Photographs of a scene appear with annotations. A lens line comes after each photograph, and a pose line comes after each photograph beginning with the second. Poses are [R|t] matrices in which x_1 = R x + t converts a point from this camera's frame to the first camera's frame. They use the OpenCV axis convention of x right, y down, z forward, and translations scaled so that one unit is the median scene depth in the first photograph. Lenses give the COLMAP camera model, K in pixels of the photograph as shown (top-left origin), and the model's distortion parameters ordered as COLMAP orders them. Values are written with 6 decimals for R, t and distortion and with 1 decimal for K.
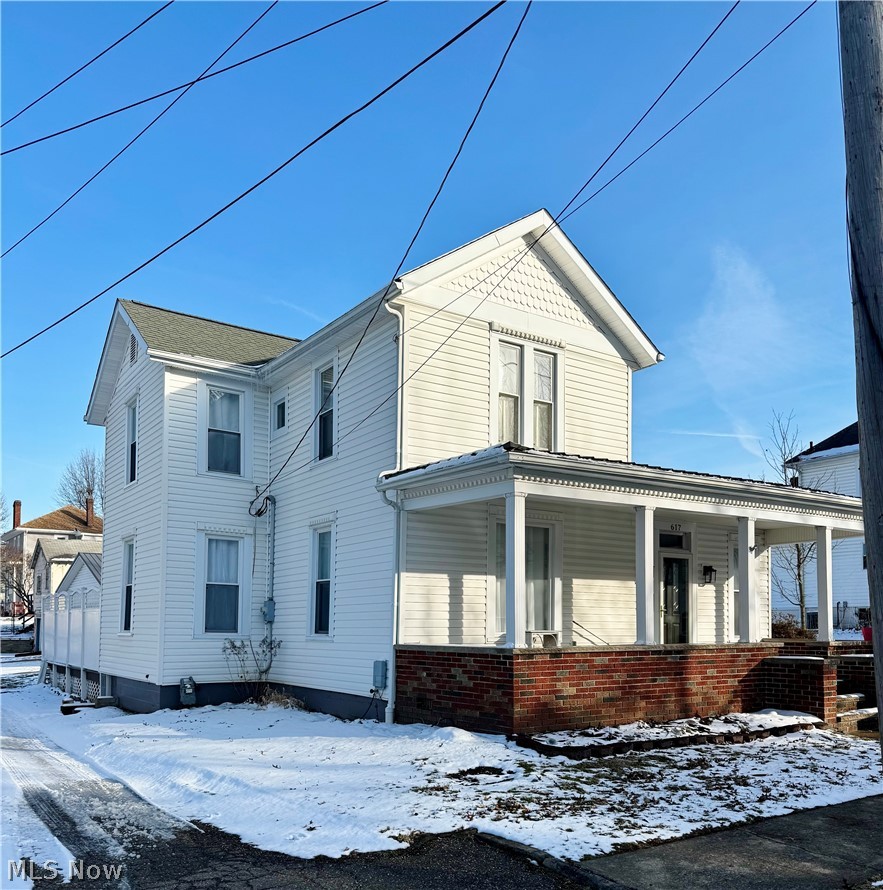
lens RADIAL K [[863.9, 0, 439.7], [0, 863.9, 567.8], [0, 0, 1]] dist [0.141936, -0.219832]
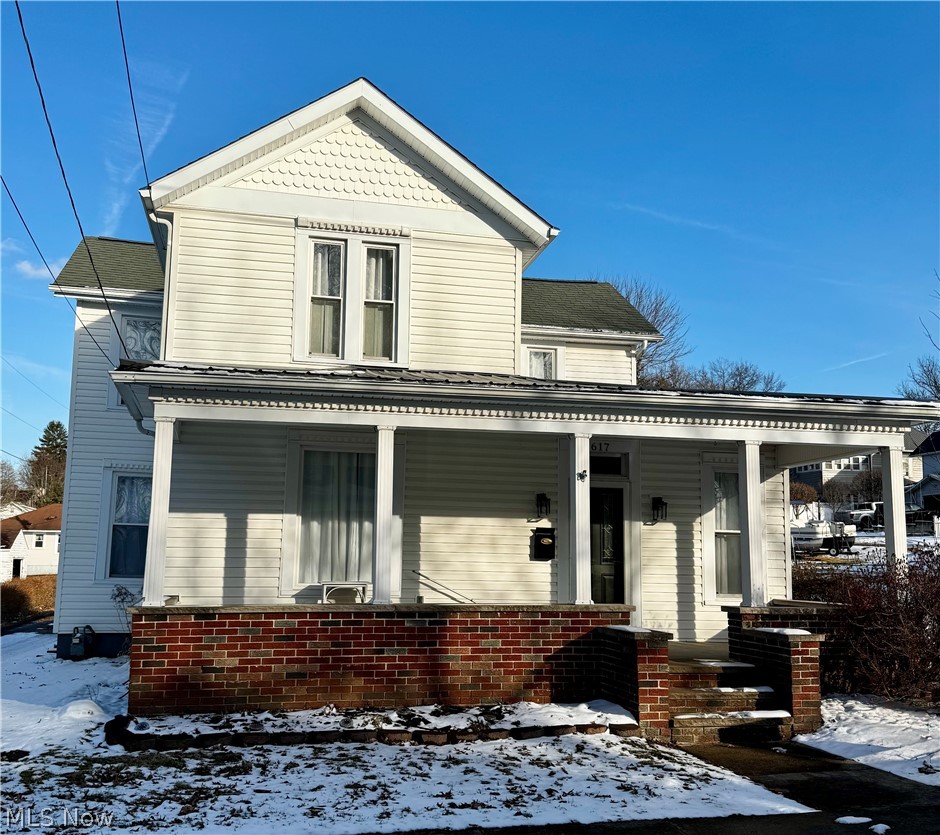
lens RADIAL K [[979.1, 0, 470.0], [0, 979.1, 417.5], [0, 0, 1]] dist [0.187861, -0.359419]
pose [[0.912148, -0.046068, -0.407264, 0.610502], [0.012873, 0.996393, -0.083877, -0.001992], [0.409659, 0.071266, 0.909451, 0.201794]]
